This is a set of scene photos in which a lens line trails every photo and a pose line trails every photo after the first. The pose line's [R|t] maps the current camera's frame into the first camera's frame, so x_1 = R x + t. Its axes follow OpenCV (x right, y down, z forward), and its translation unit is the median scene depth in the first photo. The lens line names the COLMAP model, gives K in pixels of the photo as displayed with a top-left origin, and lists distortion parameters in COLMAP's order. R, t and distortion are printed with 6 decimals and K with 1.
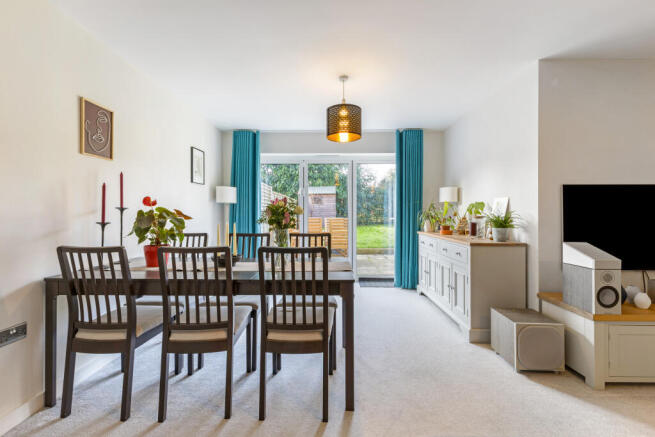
lens RADIAL K [[277.6, 0, 328.4], [0, 277.6, 215.8], [0, 0, 1]] dist [0.000253, 0.000127]
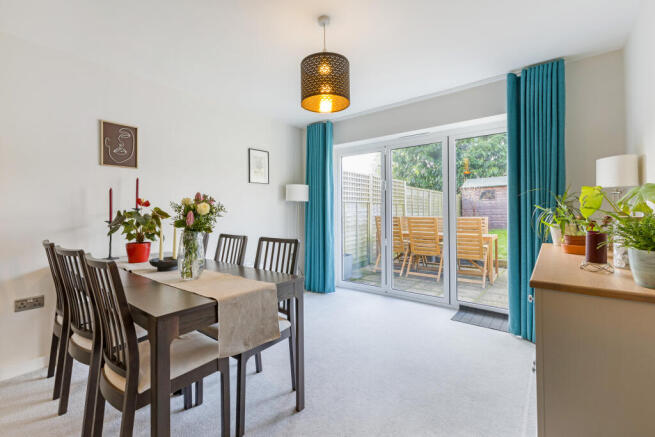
lens RADIAL K [[282.8, 0, 327.4], [0, 282.8, 210.9], [0, 0, 1]] dist [0.000752, 0.000163]
pose [[0.802286, -0.007231, -0.596896, 0.584629], [0.001103, 0.999943, -0.010631, -0.006290], [0.596939, 0.007871, 0.802248, 0.516557]]
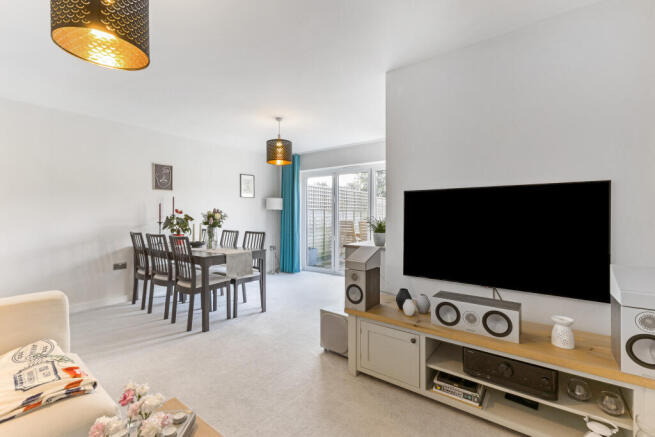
lens RADIAL K [[287.5, 0, 327.5], [0, 287.5, 218.5], [0, 0, 1]] dist [-0.000294, -0.000005]
pose [[0.813725, 0.006651, -0.581211, 1.288699], [-0.006695, 0.999975, 0.002070, -0.014647], [0.581211, 0.002206, 0.813750, -0.015573]]
